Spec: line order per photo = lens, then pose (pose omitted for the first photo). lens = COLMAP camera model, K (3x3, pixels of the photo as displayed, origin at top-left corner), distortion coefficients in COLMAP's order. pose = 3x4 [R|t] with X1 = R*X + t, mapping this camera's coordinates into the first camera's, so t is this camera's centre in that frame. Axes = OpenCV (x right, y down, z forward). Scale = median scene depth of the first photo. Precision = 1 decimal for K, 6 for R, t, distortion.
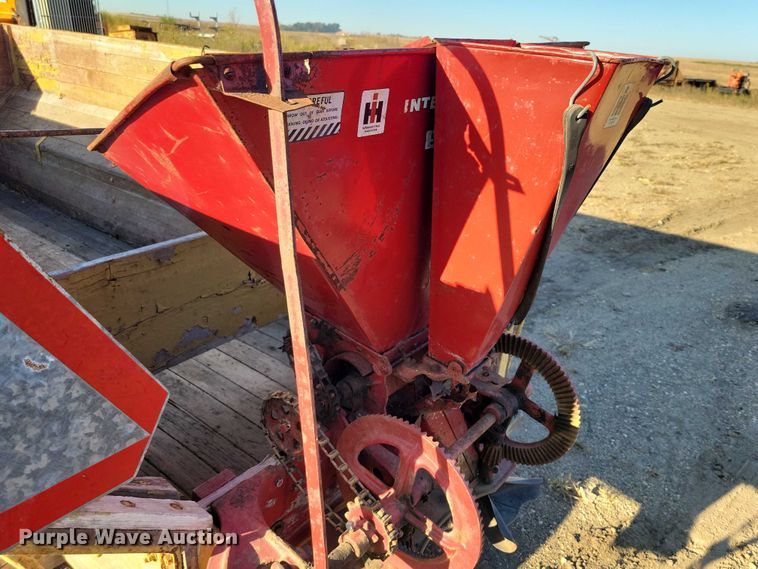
lens RADIAL K [[589.0, 0, 358.4], [0, 589.0, 276.6], [0, 0, 1]] dist [0.020787, -0.007520]
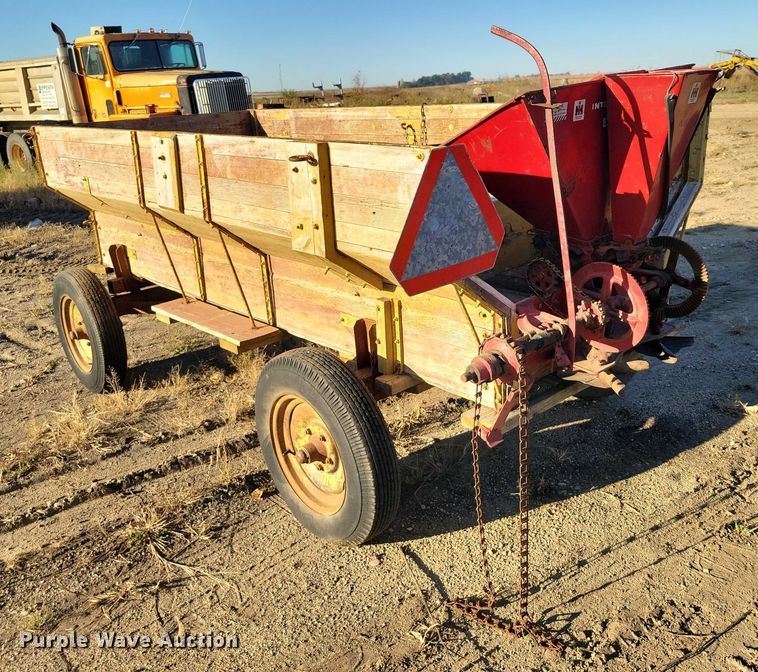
lens RADIAL K [[699.4, 0, 387.3], [0, 699.4, 325.4], [0, 0, 1]] dist [0.038986, -0.023144]
pose [[0.982284, -0.078664, -0.170090, -0.265928], [0.067885, 0.995353, -0.068298, 0.596764], [0.174672, 0.055541, 0.983059, -1.532678]]
